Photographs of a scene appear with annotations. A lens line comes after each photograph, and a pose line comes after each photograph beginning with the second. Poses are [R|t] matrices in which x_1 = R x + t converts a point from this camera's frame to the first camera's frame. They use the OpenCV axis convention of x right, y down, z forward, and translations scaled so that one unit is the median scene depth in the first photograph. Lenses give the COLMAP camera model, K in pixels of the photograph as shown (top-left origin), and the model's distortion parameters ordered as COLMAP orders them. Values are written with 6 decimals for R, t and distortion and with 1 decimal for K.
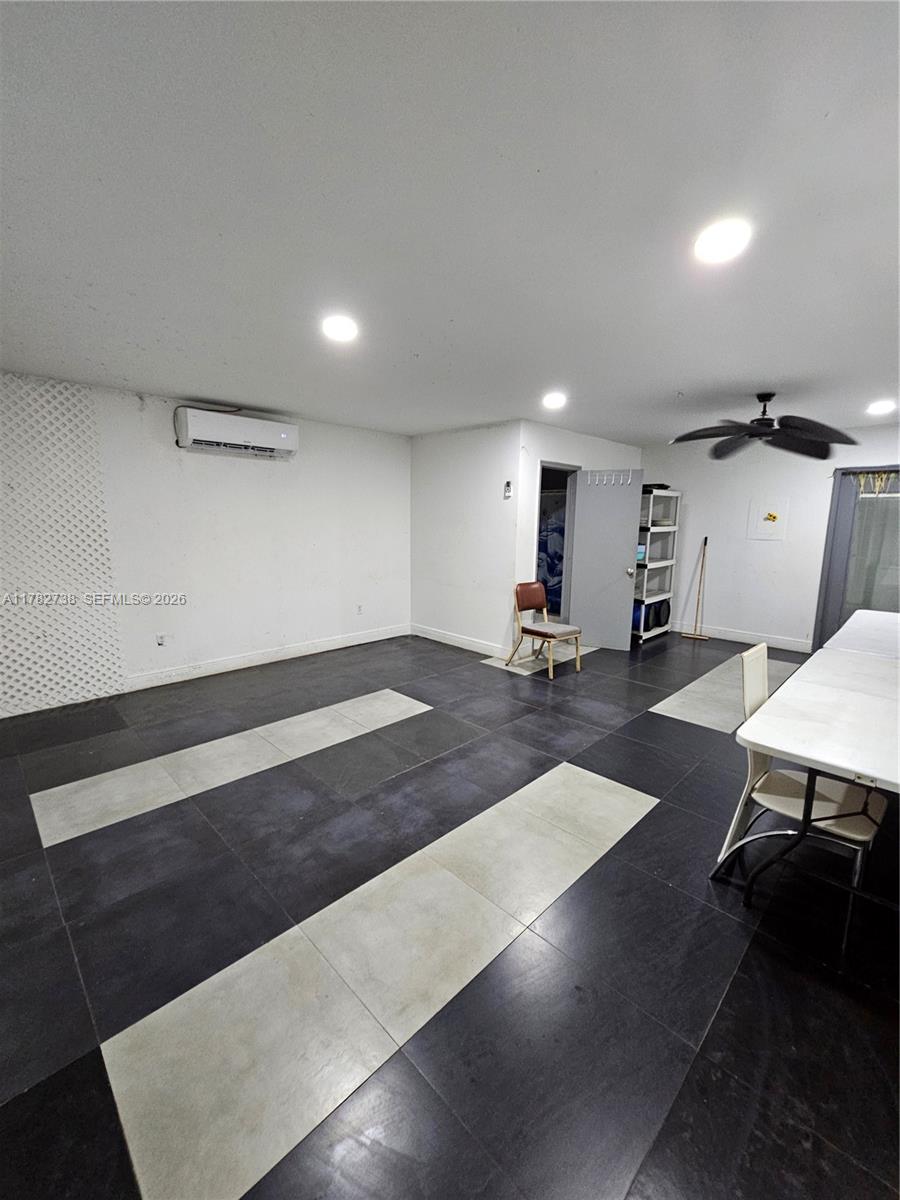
lens RADIAL K [[490.6, 0, 454.8], [0, 490.6, 600.5], [0, 0, 1]] dist [-0.001297, 0.000353]
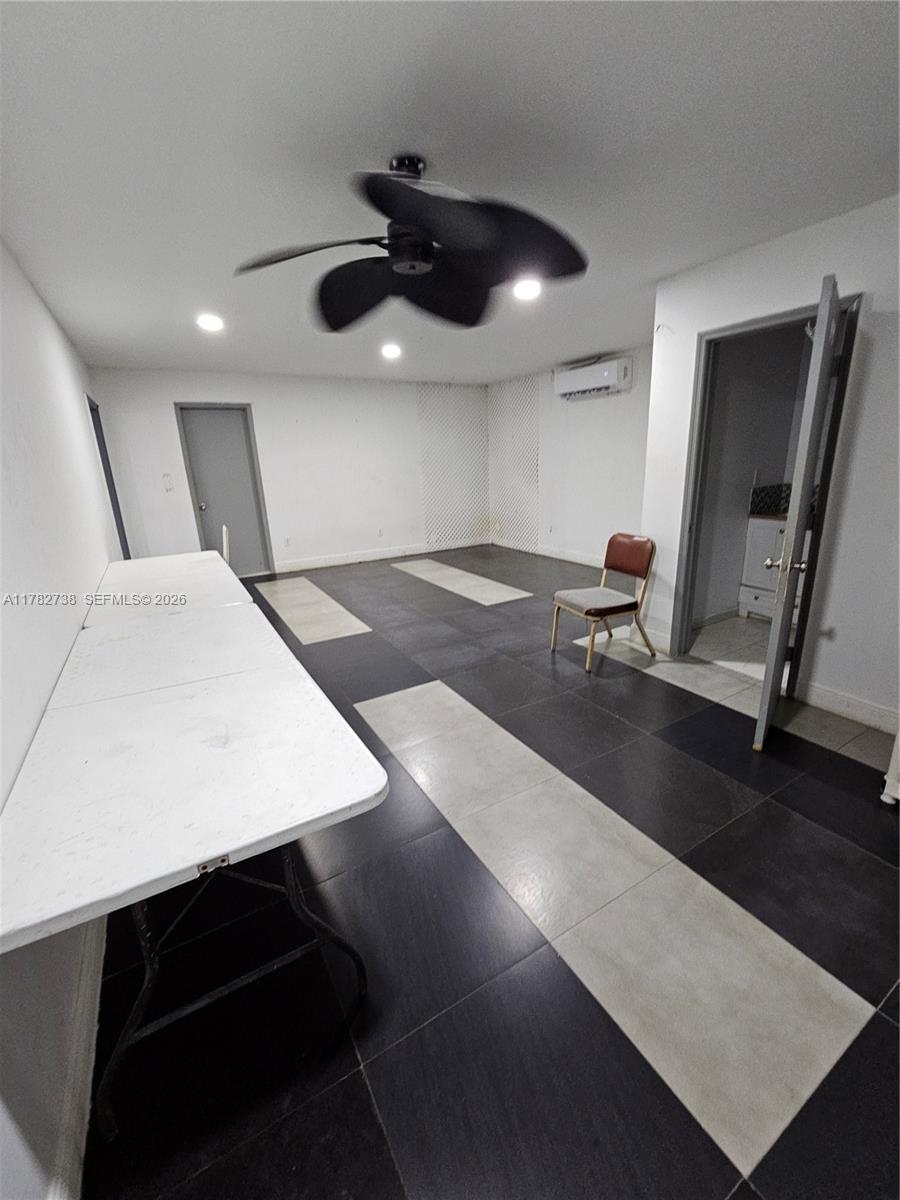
lens RADIAL K [[490.6, 0, 455.1], [0, 490.6, 597.7], [0, 0, 1]] dist [-0.001297, 0.000353]
pose [[-0.259242, 0.270494, -0.927161, 1.091846], [-0.116425, 0.944227, 0.308027, -0.170532], [0.958769, 0.187798, -0.213291, 1.135625]]
